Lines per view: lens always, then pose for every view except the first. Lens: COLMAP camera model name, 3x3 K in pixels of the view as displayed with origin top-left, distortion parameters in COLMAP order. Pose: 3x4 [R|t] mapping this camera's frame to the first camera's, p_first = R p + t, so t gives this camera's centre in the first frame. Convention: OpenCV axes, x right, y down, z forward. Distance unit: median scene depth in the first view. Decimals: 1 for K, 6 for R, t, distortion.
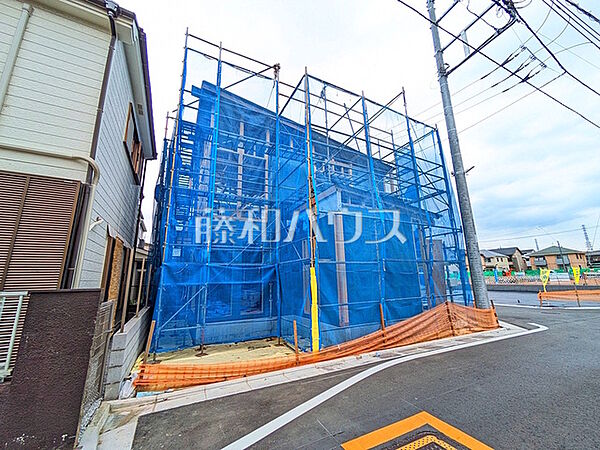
lens RADIAL K [[237.0, 0, 300.0], [0, 237.0, 225.0], [0, 0, 1]] dist [0.001323, 0.000606]
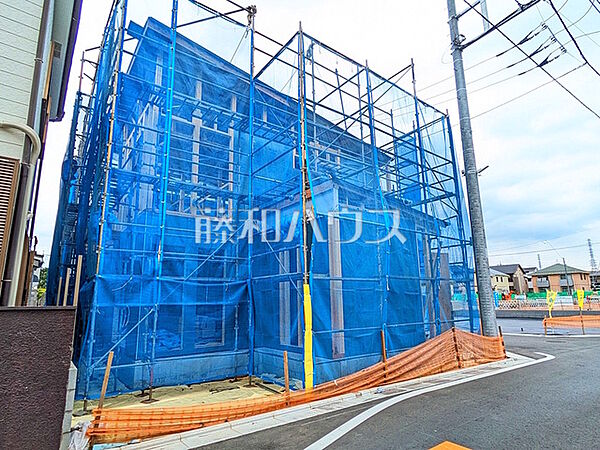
lens RADIAL K [[338.6, 0, 296.6], [0, 338.6, 232.5], [0, 0, 1]] dist [0.001726, -0.003115]
pose [[0.986362, 0.038491, 0.160027, -0.117202], [-0.041600, 0.999004, 0.016119, -0.007236], [-0.159247, -0.022556, 0.986981, -0.072701]]
